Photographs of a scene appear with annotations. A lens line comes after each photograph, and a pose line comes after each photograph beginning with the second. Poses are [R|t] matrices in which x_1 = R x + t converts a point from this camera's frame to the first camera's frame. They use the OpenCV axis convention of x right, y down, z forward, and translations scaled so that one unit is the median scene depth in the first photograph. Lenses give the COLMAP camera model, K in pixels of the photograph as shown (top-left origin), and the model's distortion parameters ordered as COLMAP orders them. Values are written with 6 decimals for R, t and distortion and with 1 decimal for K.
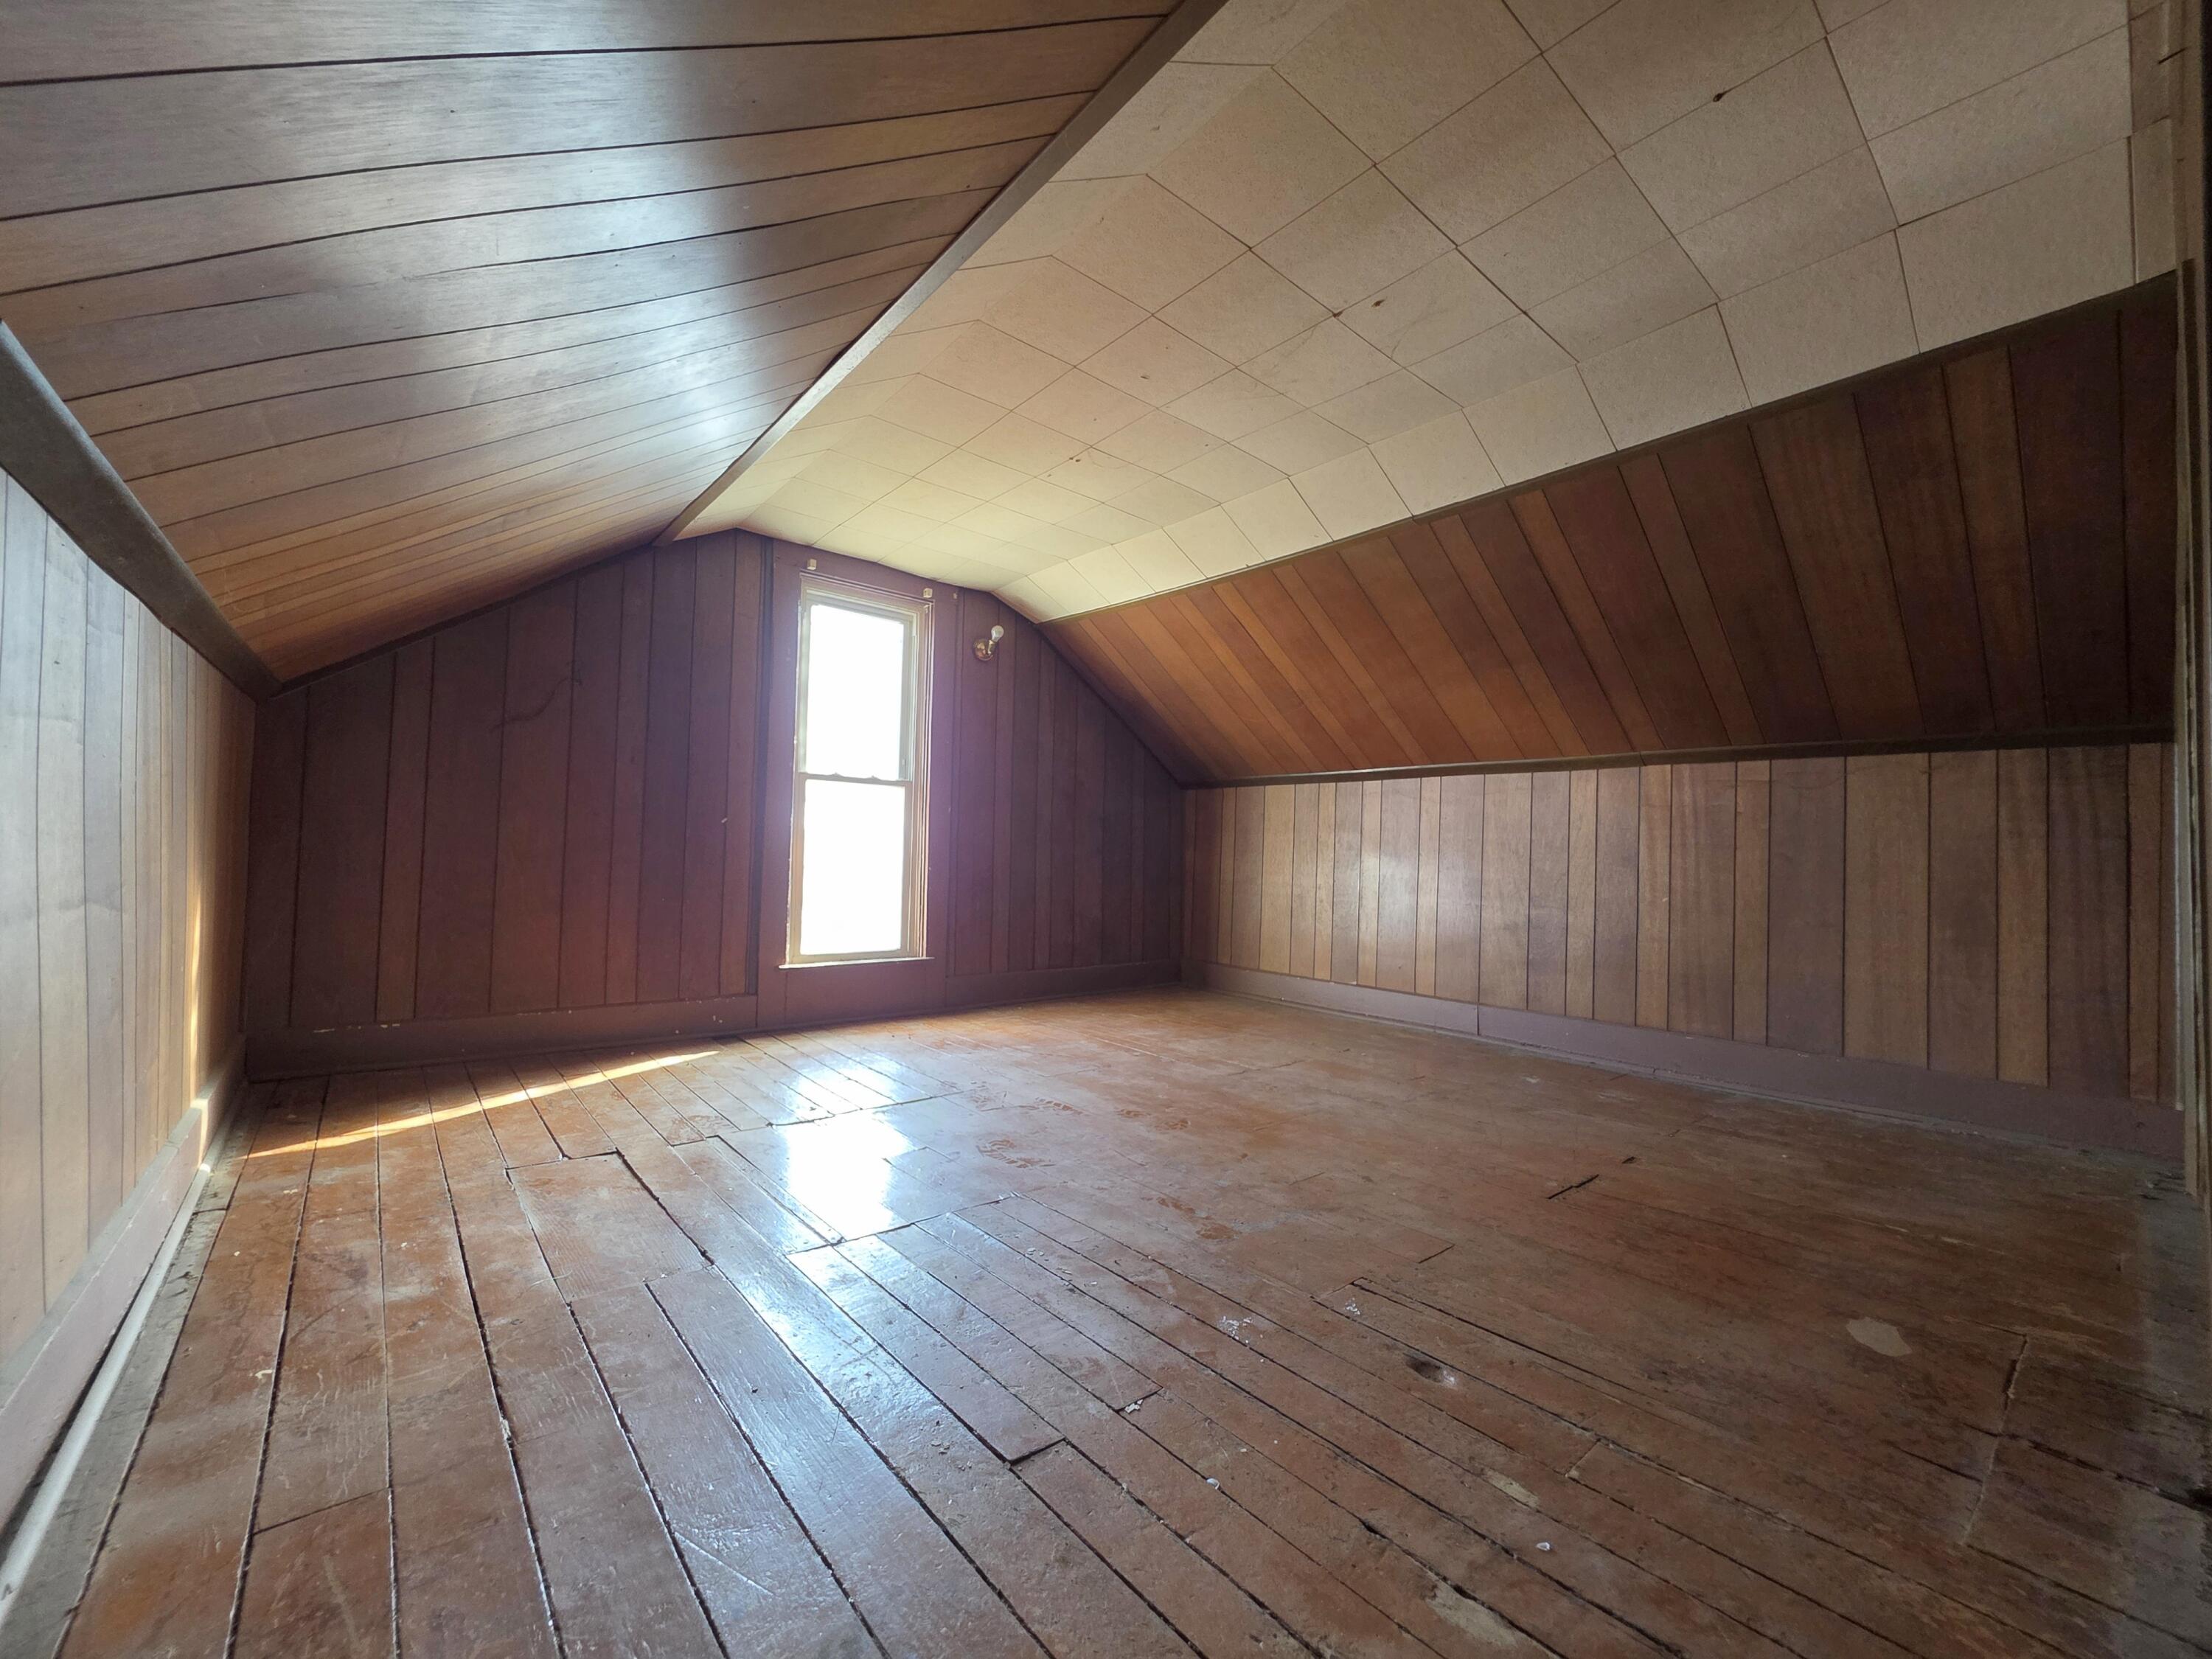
lens RADIAL K [[885.5, 0, 1094.6], [0, 885.5, 836.9], [0, 0, 1]] dist [-0.000910, -0.000404]
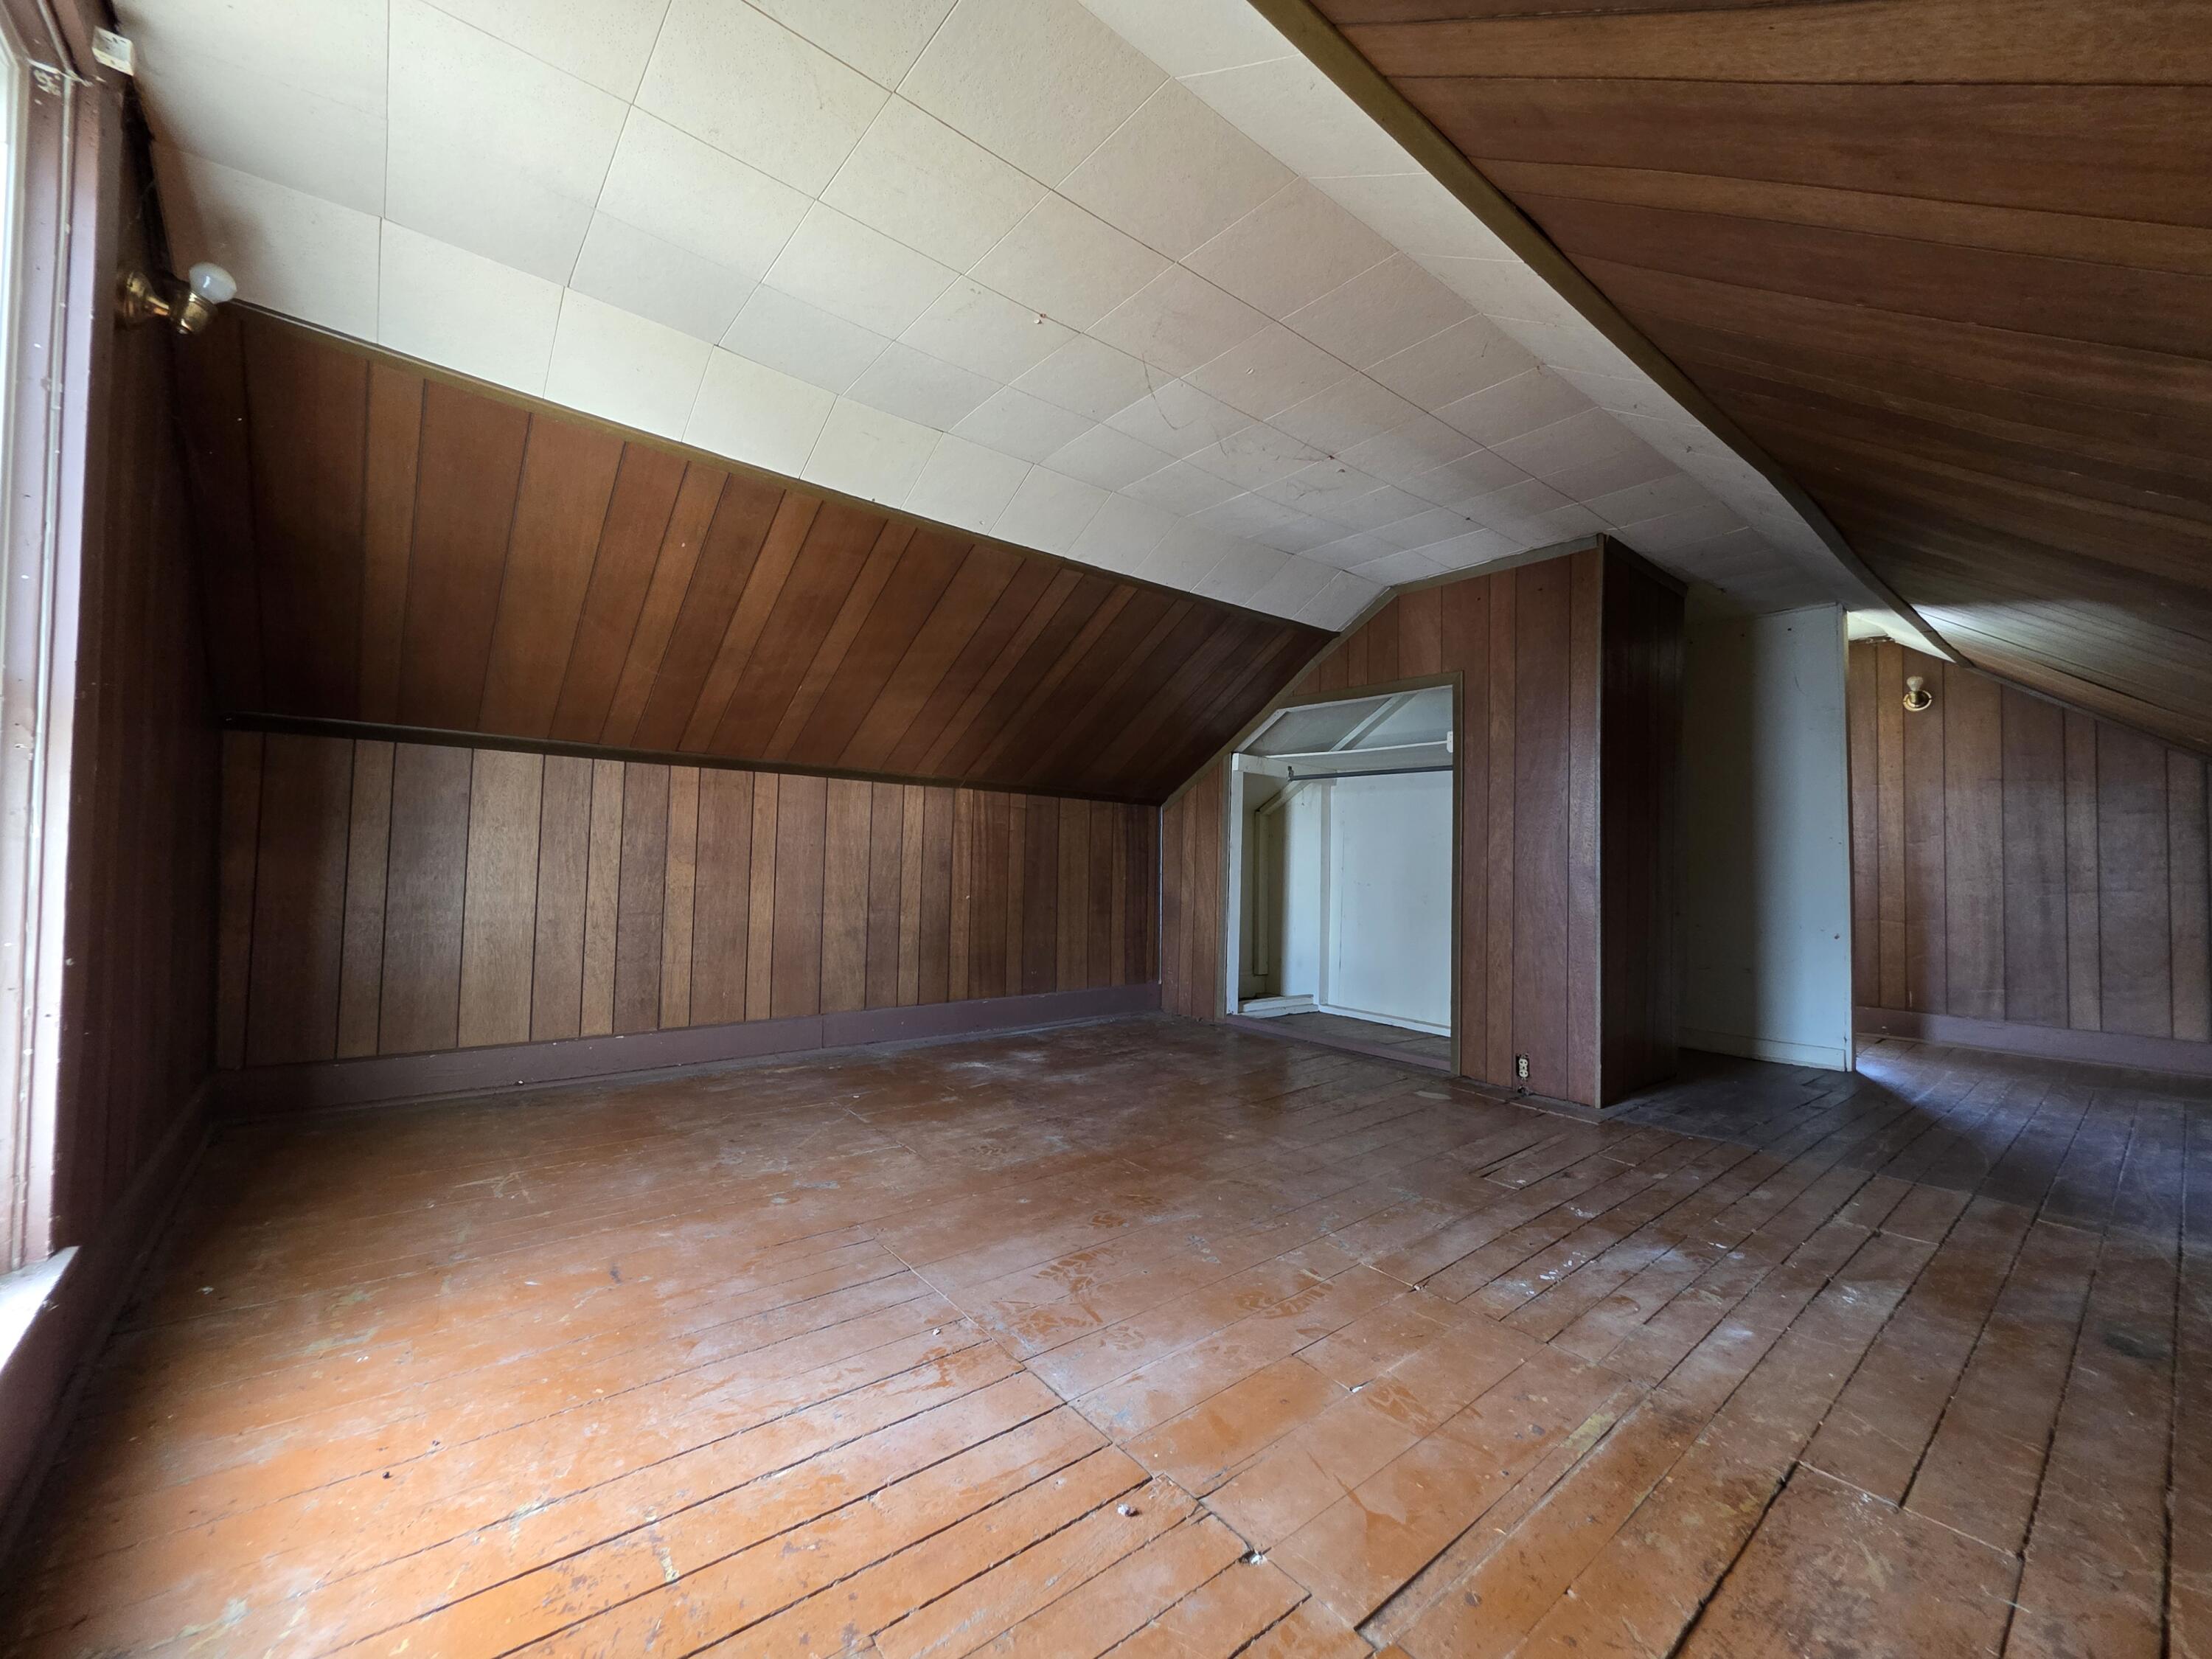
lens RADIAL K [[885.5, 0, 1094.6], [0, 885.5, 836.9], [0, 0, 1]] dist [-0.000910, -0.000404]
pose [[0.012943, -0.008719, 0.999878, -0.617332], [-0.050408, 0.998685, 0.009361, -0.035274], [-0.998645, -0.050523, 0.012487, 0.823075]]
